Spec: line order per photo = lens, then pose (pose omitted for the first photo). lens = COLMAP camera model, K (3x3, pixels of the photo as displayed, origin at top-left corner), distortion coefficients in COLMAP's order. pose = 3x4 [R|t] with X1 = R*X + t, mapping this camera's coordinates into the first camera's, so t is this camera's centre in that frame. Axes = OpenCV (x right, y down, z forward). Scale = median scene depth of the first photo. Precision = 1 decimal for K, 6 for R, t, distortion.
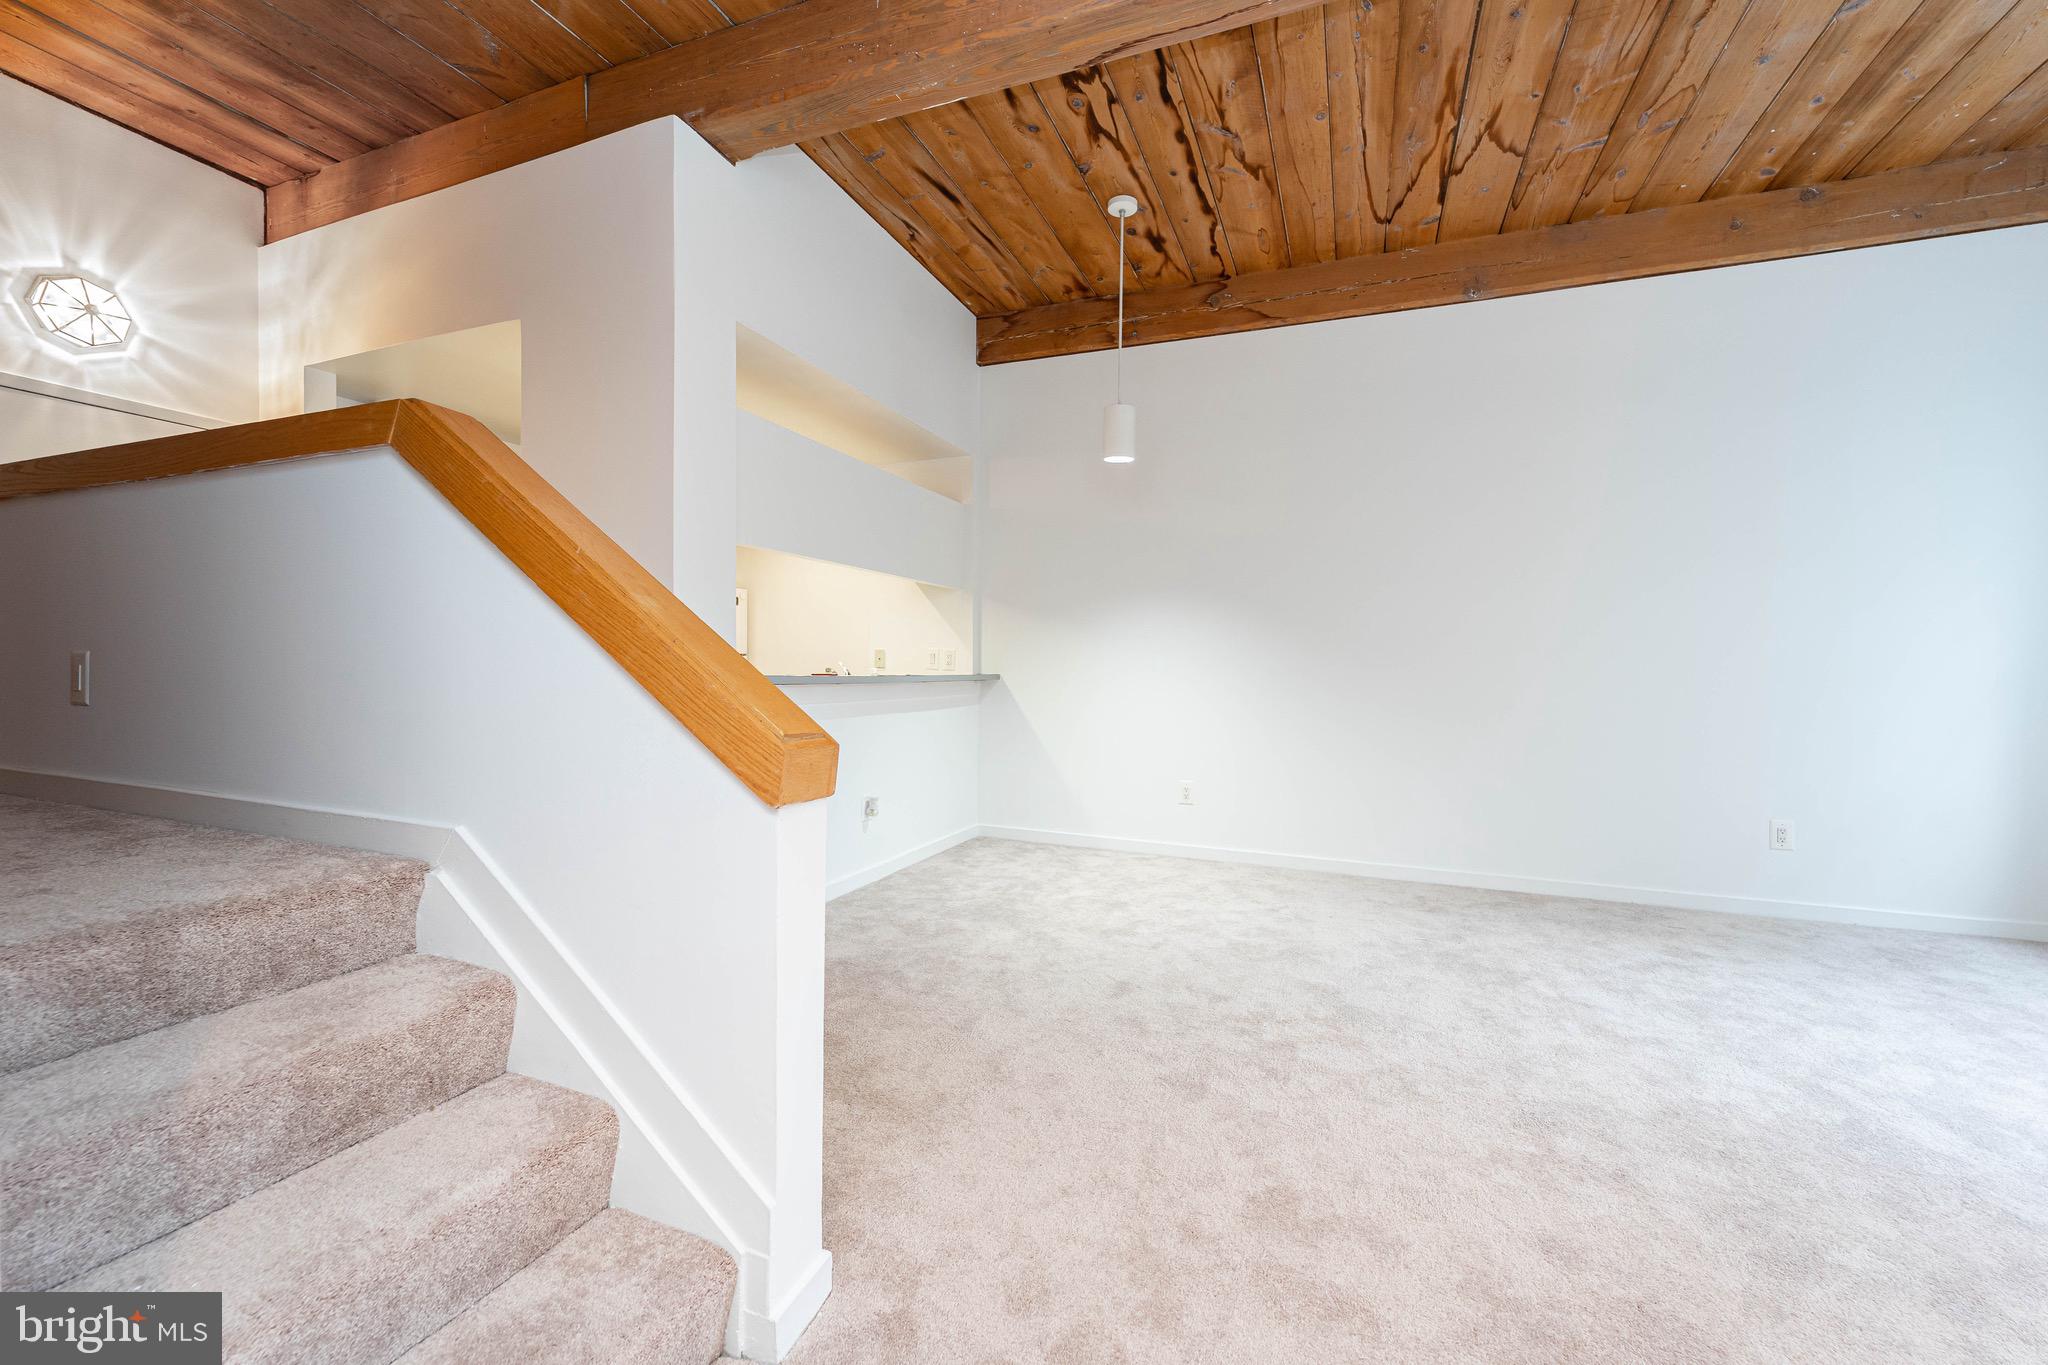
lens RADIAL K [[817.3, 0, 1037.3], [0, 817.3, 684.7], [0, 0, 1]] dist [-0.000380, -0.000183]
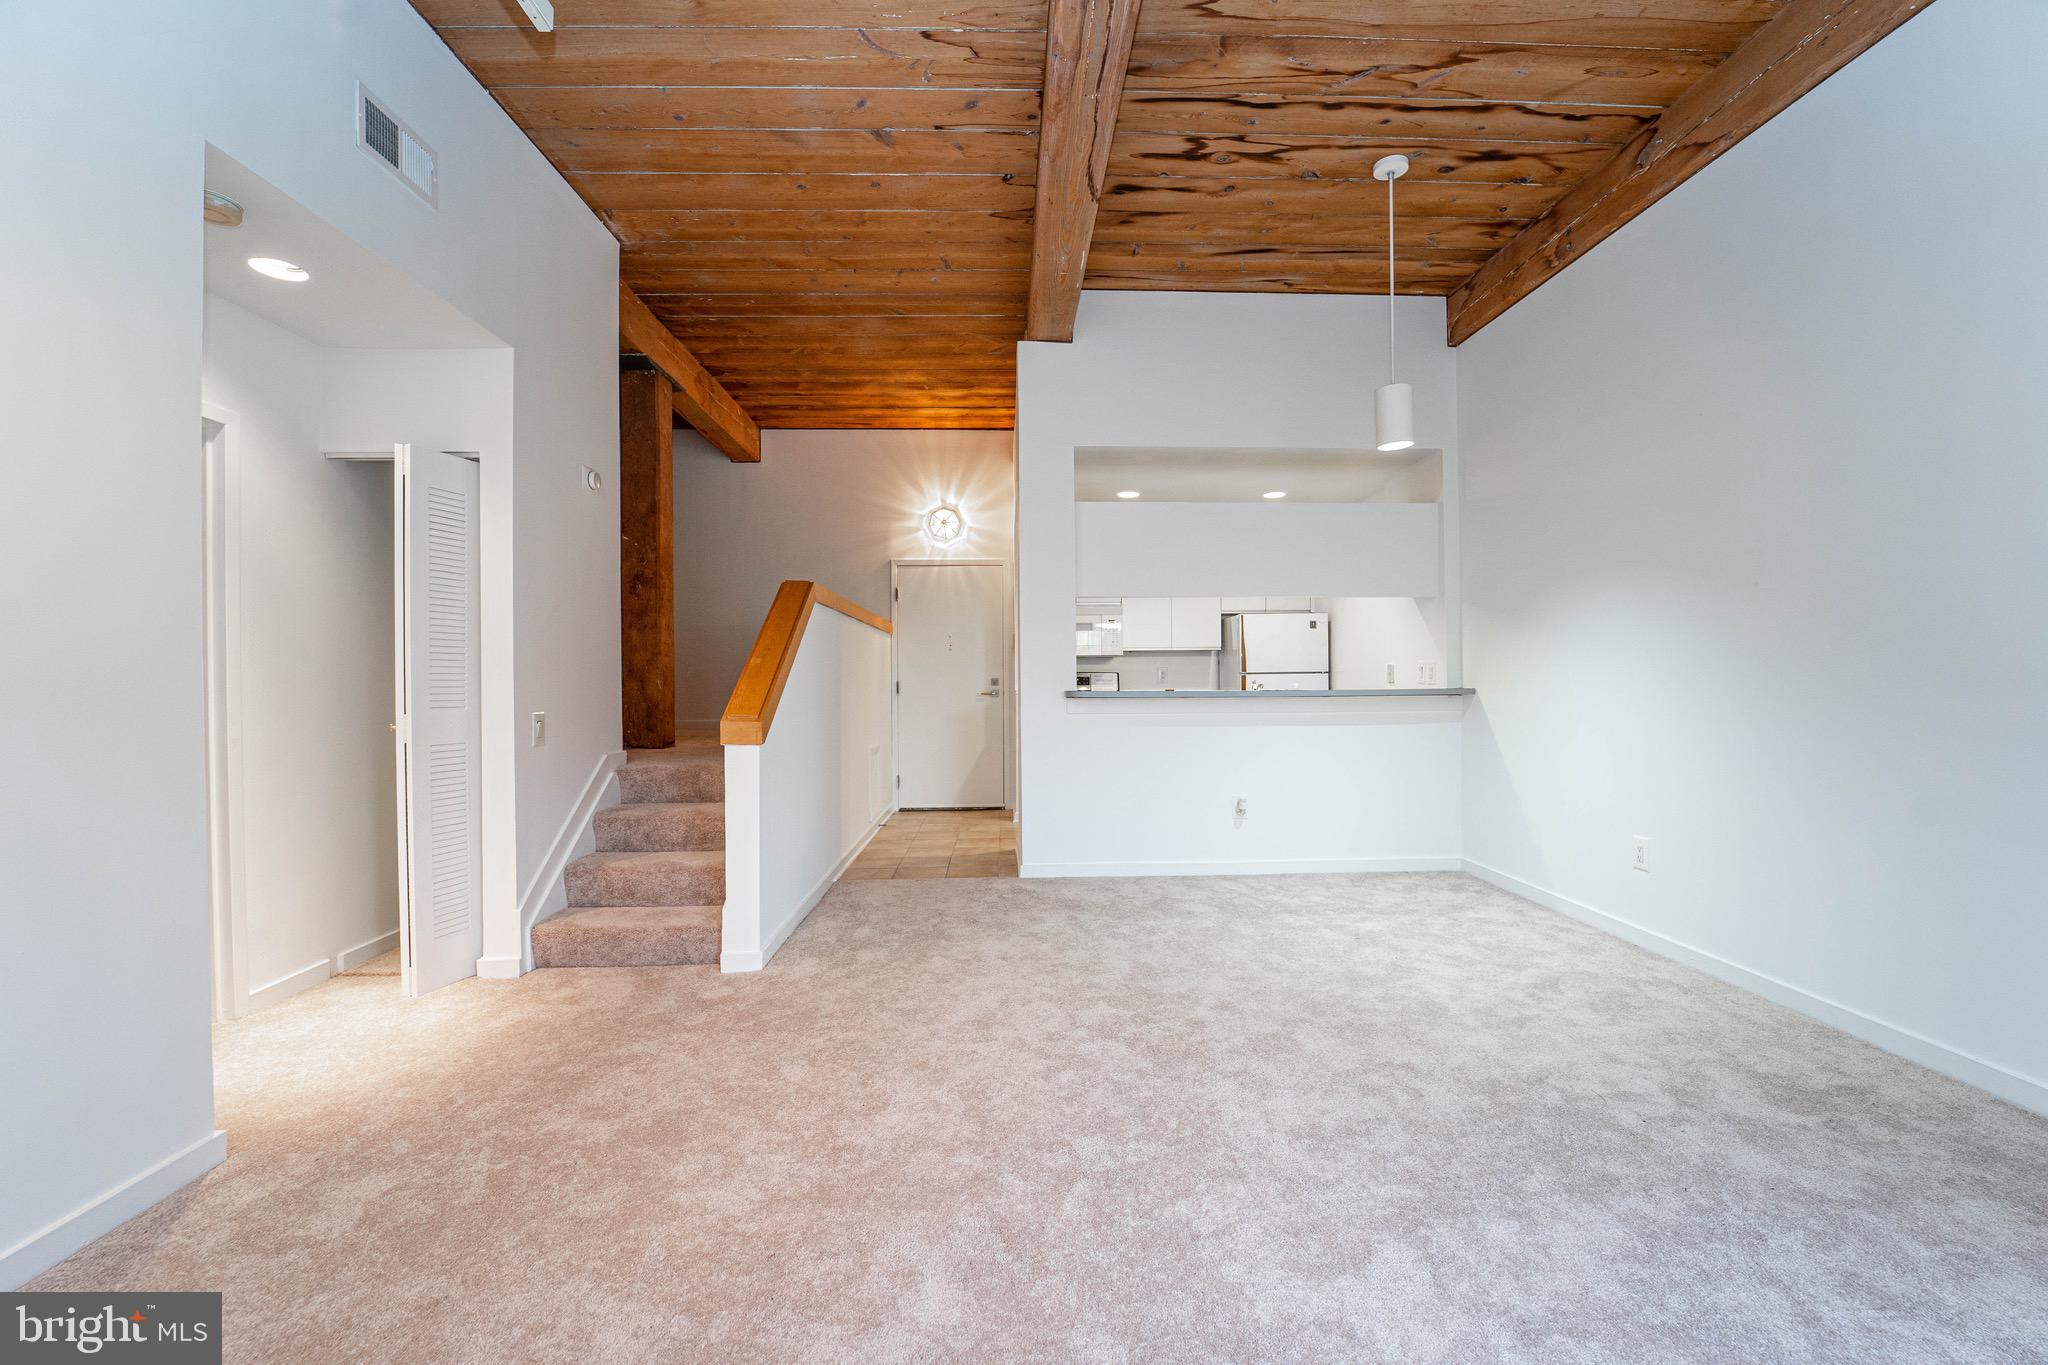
lens RADIAL K [[831.6, 0, 1020.4], [0, 831.6, 687.7], [0, 0, 1]] dist [-0.023210, 0.000047]
pose [[0.388932, -0.007733, -0.921234, 0.772274], [-0.007224, 0.999908, -0.011443, 0.000439], [0.921238, 0.011106, 0.388840, 0.278864]]
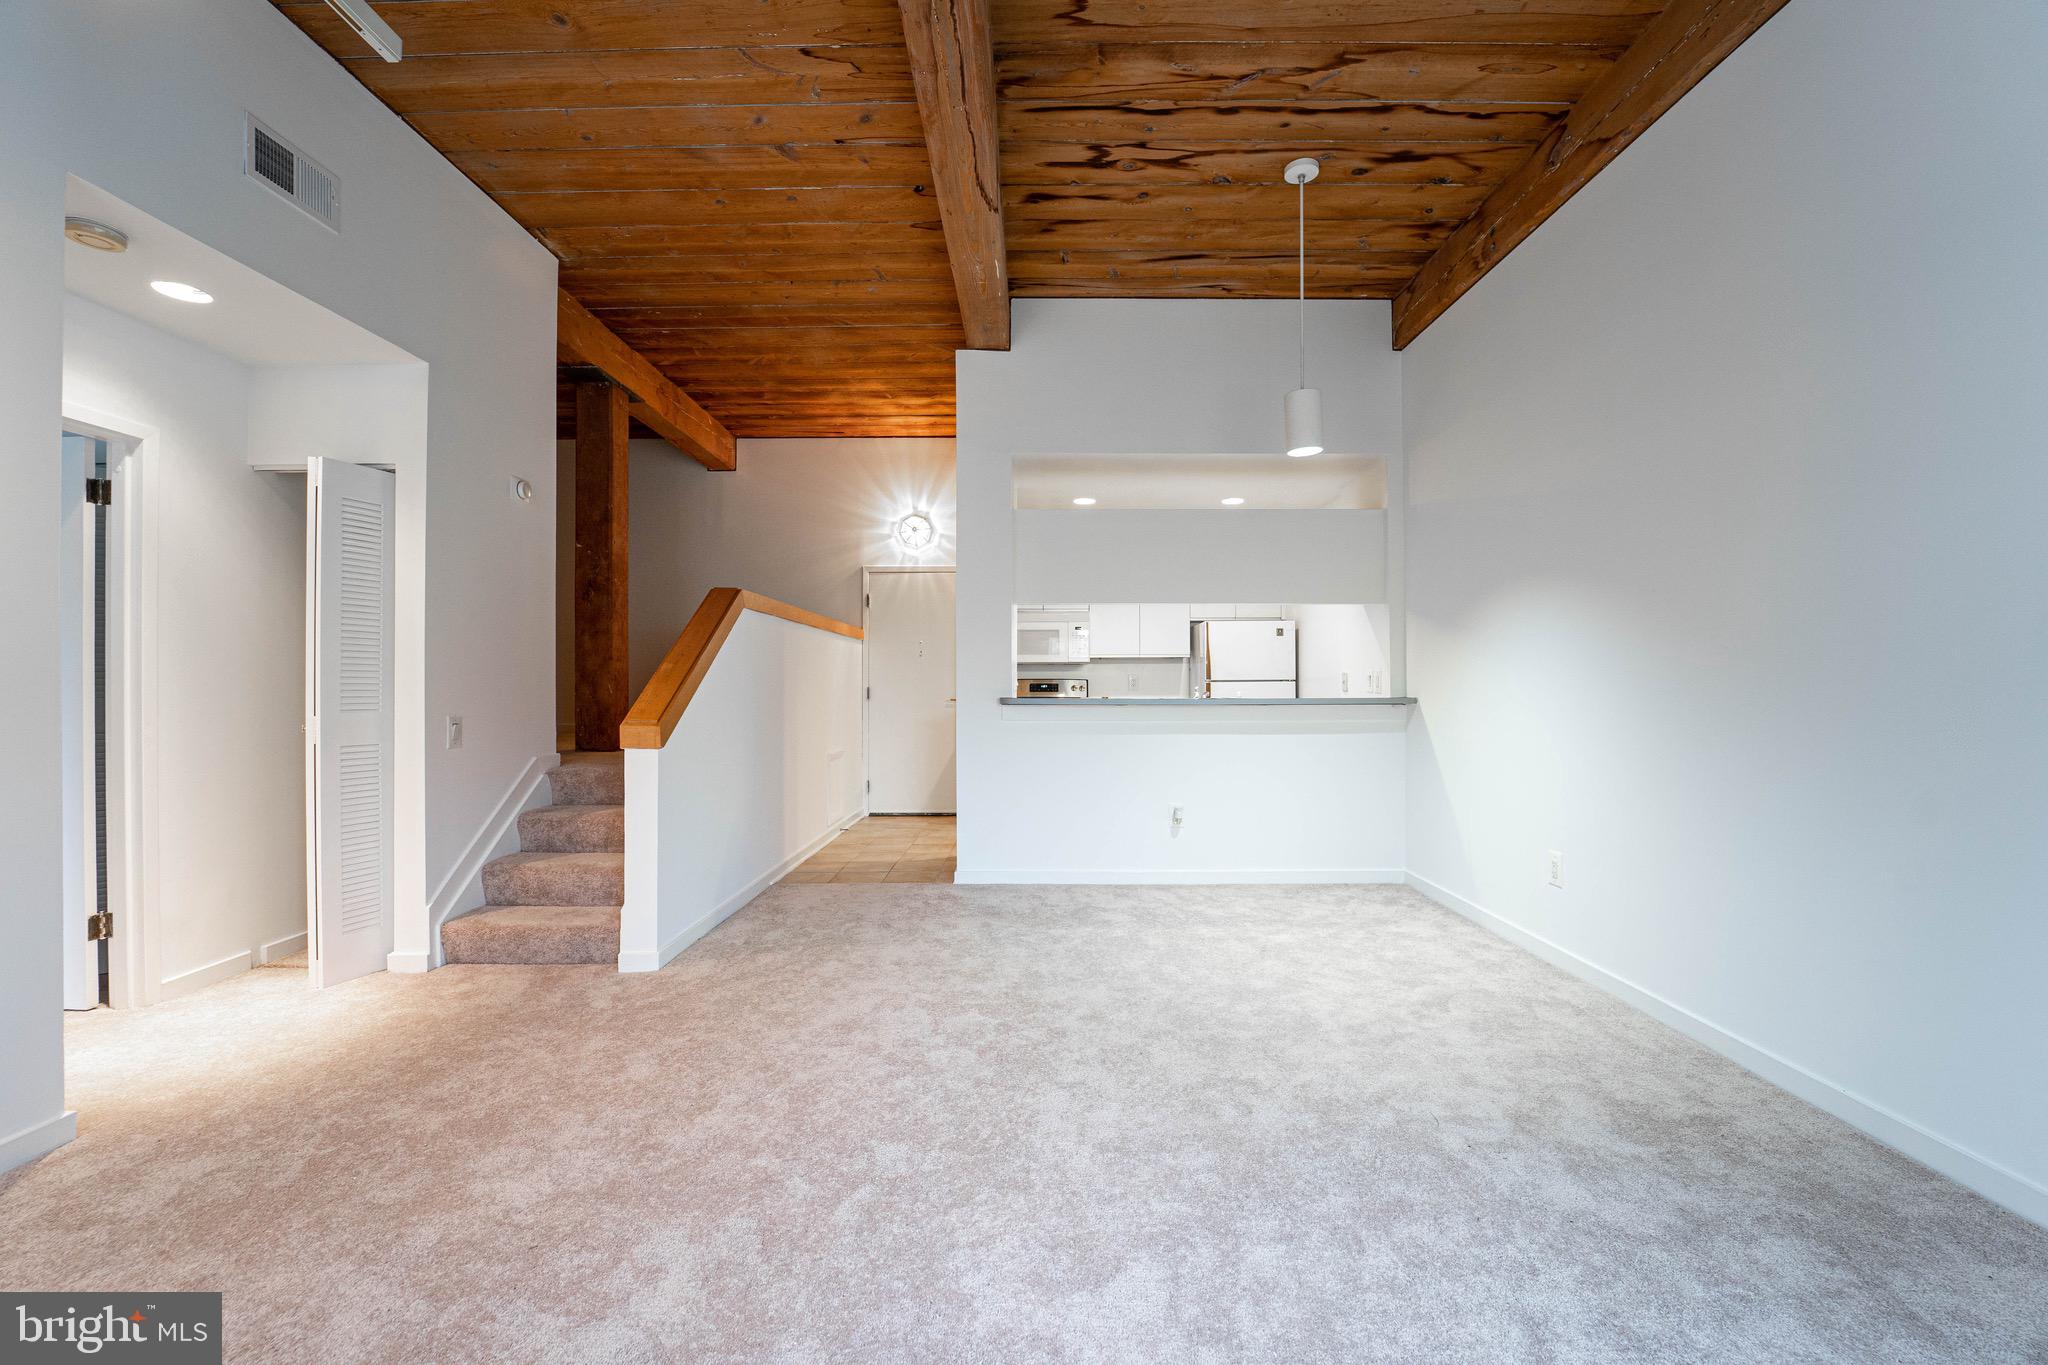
lens RADIAL K [[831.6, 0, 1020.4], [0, 831.6, 687.7], [0, 0, 1]] dist [-0.023210, 0.000047]
pose [[0.352488, -0.012139, -0.935738, 0.826376], [-0.013748, 0.999741, -0.018148, -0.002150], [0.935715, 0.019262, 0.352230, 0.407863]]
